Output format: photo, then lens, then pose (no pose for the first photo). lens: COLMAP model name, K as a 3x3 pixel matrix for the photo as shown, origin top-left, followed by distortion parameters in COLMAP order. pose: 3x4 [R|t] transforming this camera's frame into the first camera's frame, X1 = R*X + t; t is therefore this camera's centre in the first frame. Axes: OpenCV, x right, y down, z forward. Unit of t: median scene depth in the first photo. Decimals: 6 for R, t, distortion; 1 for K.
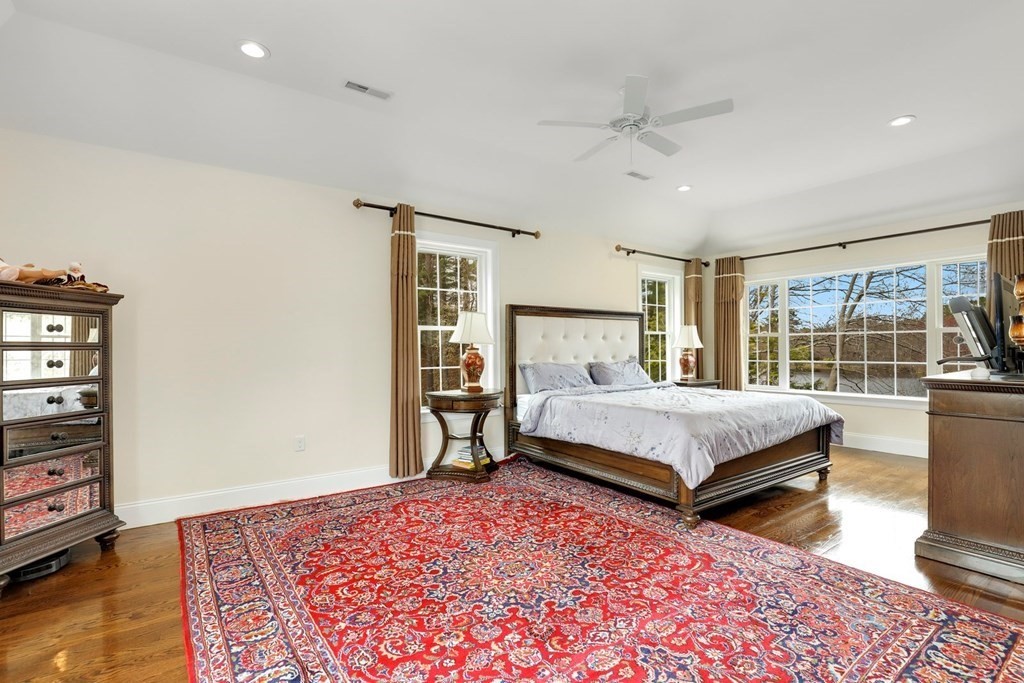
lens RADIAL K [[477.3, 0, 513.1], [0, 477.3, 347.2], [0, 0, 1]] dist [-0.022504, 0.000122]
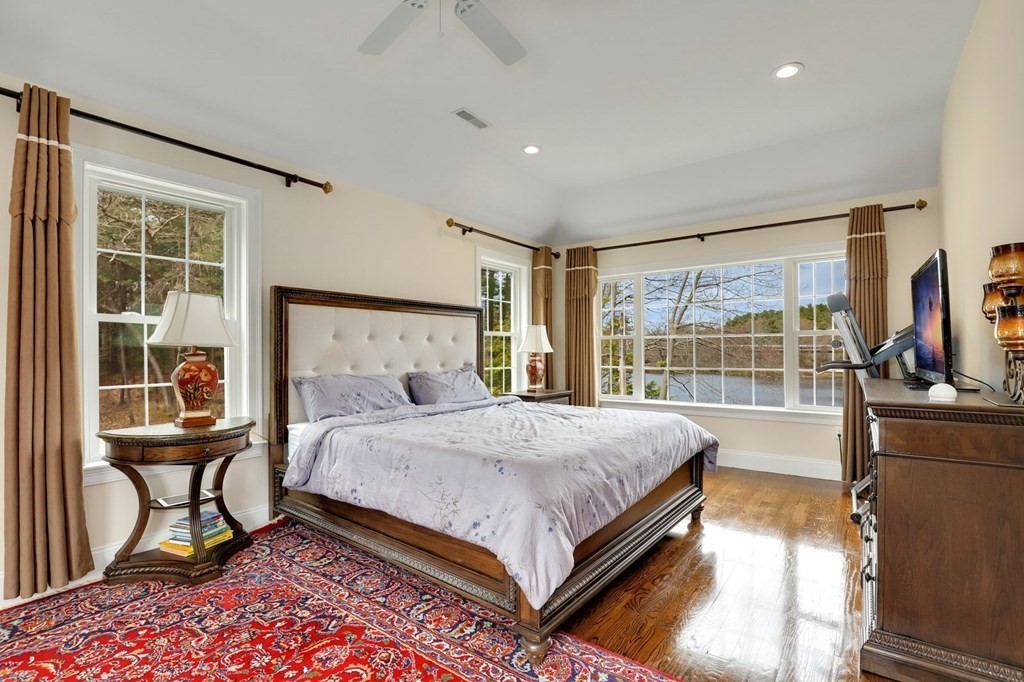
lens RADIAL K [[477.3, 0, 513.1], [0, 477.3, 346.7], [0, 0, 1]] dist [-0.022504, 0.000122]
pose [[0.955313, 0.003922, 0.295570, 0.110270], [-0.001493, 0.999963, -0.008443, -0.001835], [-0.295592, 0.007624, 0.955284, 0.286553]]
